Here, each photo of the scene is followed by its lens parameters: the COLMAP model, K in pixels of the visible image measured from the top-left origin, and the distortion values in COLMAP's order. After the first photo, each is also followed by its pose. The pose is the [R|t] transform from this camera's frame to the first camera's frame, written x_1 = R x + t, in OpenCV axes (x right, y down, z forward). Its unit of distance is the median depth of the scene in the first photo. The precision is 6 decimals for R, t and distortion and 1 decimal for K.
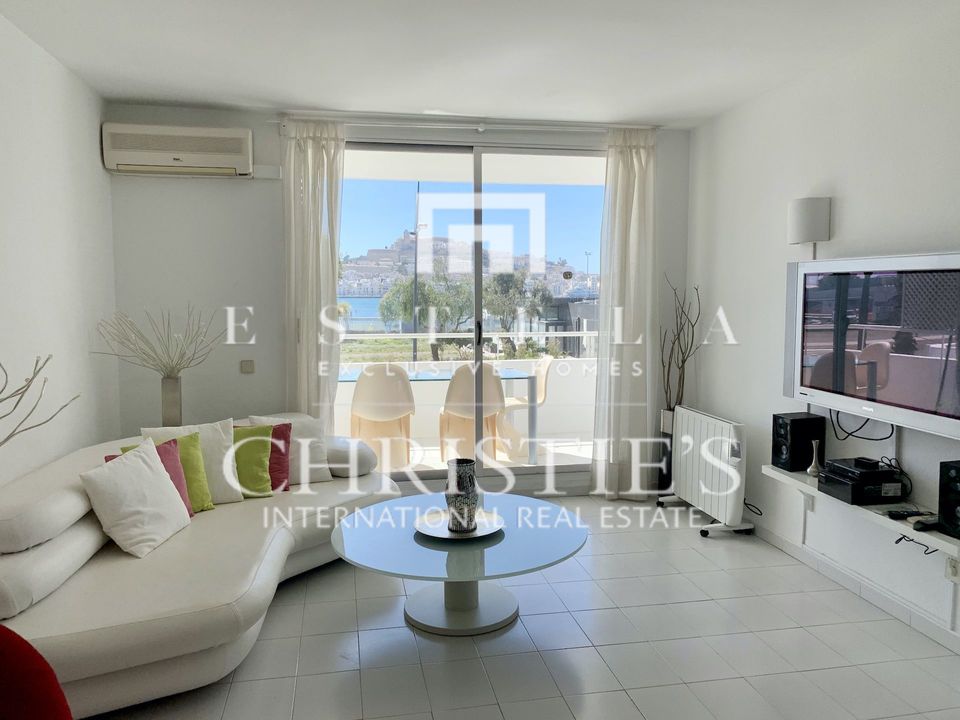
lens RADIAL K [[733.6, 0, 480.0], [0, 733.6, 360.0], [0, 0, 1]] dist [0.135056, -0.214949]
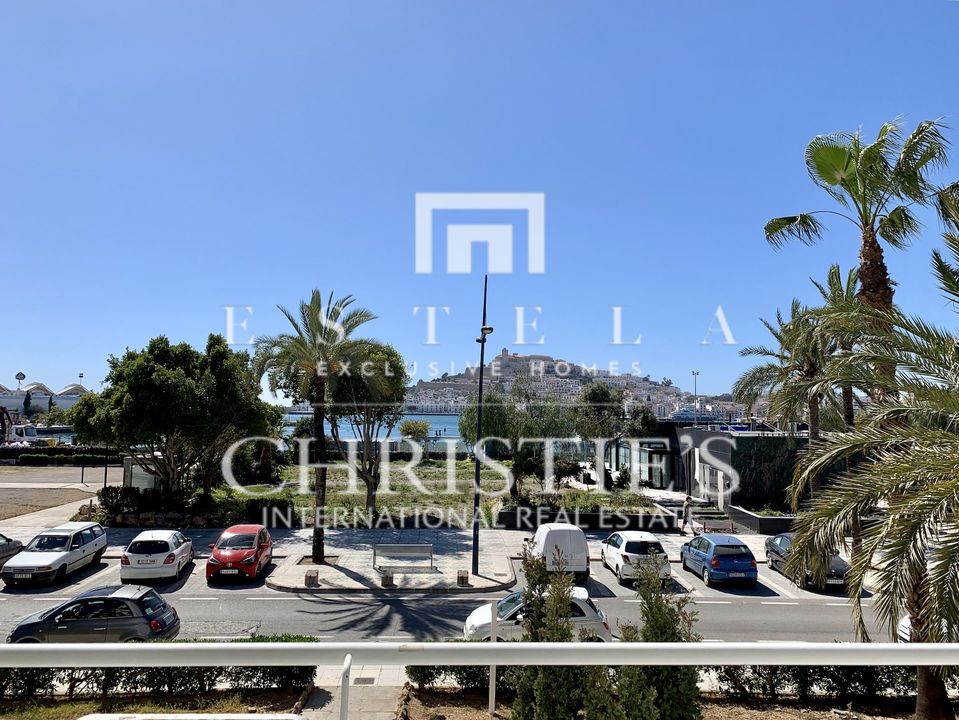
lens RADIAL K [[732.9, 0, 479.5], [0, 732.9, 360.0], [0, 0, 1]] dist [0.135056, -0.214949]
pose [[0.990416, 0.007677, -0.137904, 0.012243], [-0.029724, 0.986906, -0.158531, -0.012166], [0.134881, 0.161111, 0.977676, 0.116871]]
